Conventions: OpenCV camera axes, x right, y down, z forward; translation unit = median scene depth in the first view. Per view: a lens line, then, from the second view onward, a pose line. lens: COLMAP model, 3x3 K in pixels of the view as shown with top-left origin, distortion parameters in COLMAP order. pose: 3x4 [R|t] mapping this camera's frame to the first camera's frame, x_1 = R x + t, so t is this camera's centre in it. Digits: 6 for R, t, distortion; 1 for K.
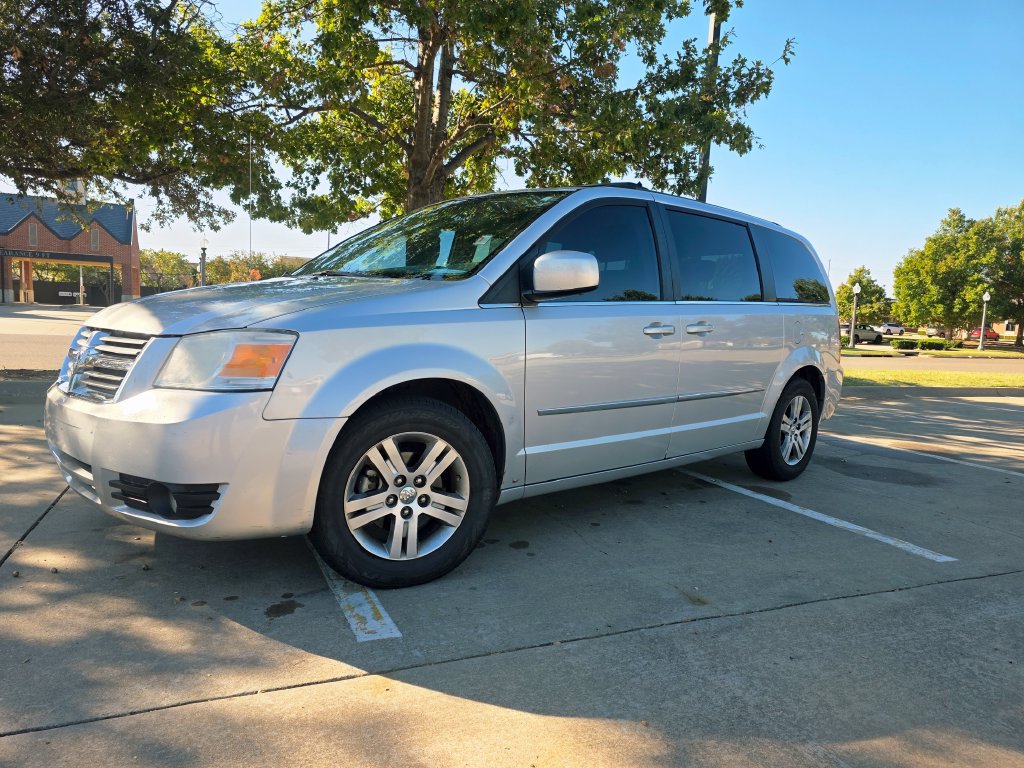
lens RADIAL K [[686.1, 0, 503.8], [0, 686.1, 388.2], [0, 0, 1]] dist [0.053439, -0.043042]
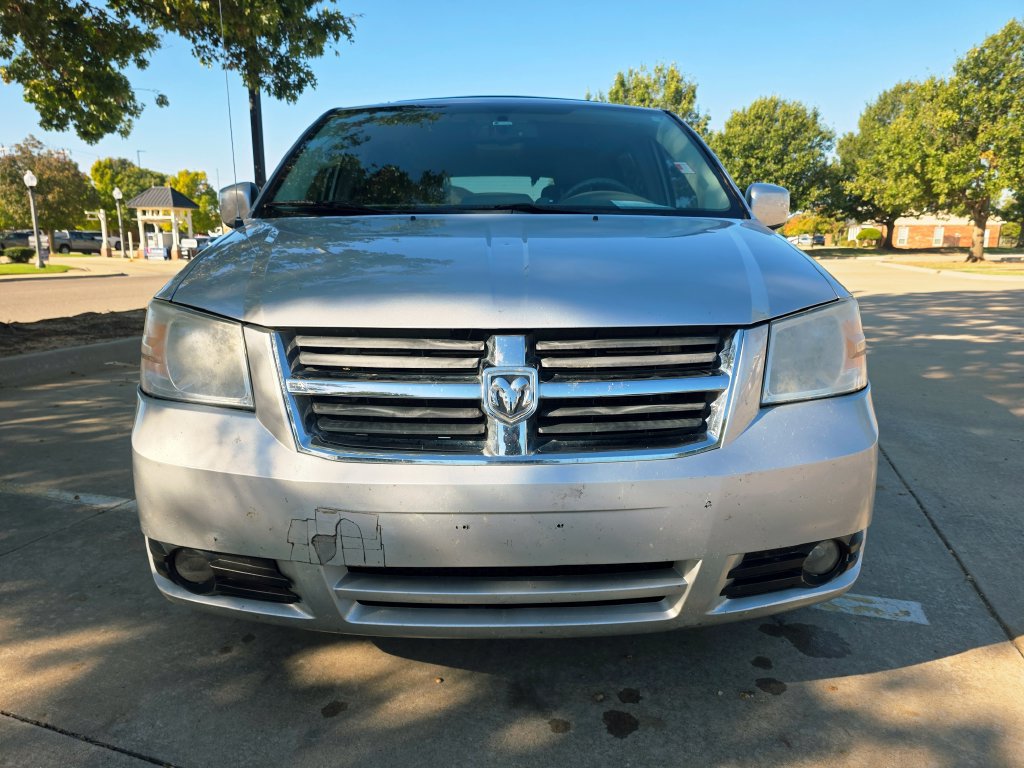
lens RADIAL K [[689.1, 0, 510.2], [0, 689.1, 391.7], [0, 0, 1]] dist [0.054421, -0.045119]
pose [[0.666914, -0.196865, 0.718659, -0.957127], [0.103690, 0.979603, 0.172123, -0.129345], [-0.737885, -0.040273, 0.673723, 0.631982]]
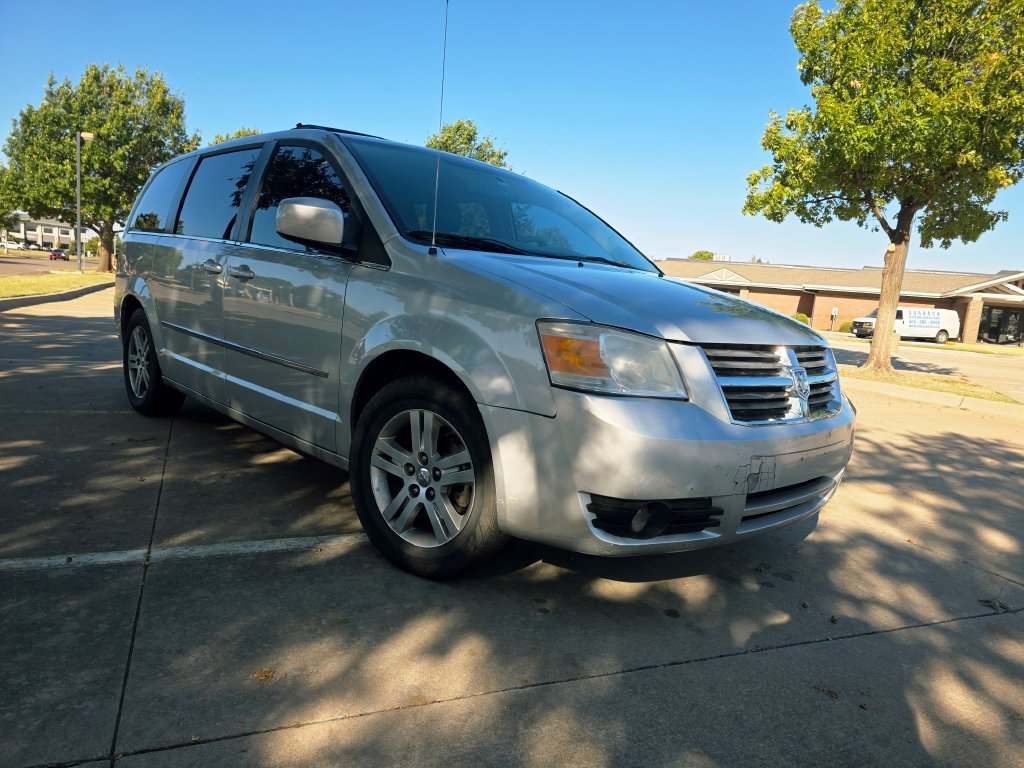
lens RADIAL K [[689.1, 0, 506.3], [0, 689.1, 385.2], [0, 0, 1]] dist [0.054421, -0.045119]
pose [[0.003231, -0.173849, 0.984767, -1.476850], [0.018311, 0.984617, 0.173762, -0.199647], [-0.999827, 0.017471, 0.006365, 1.344248]]
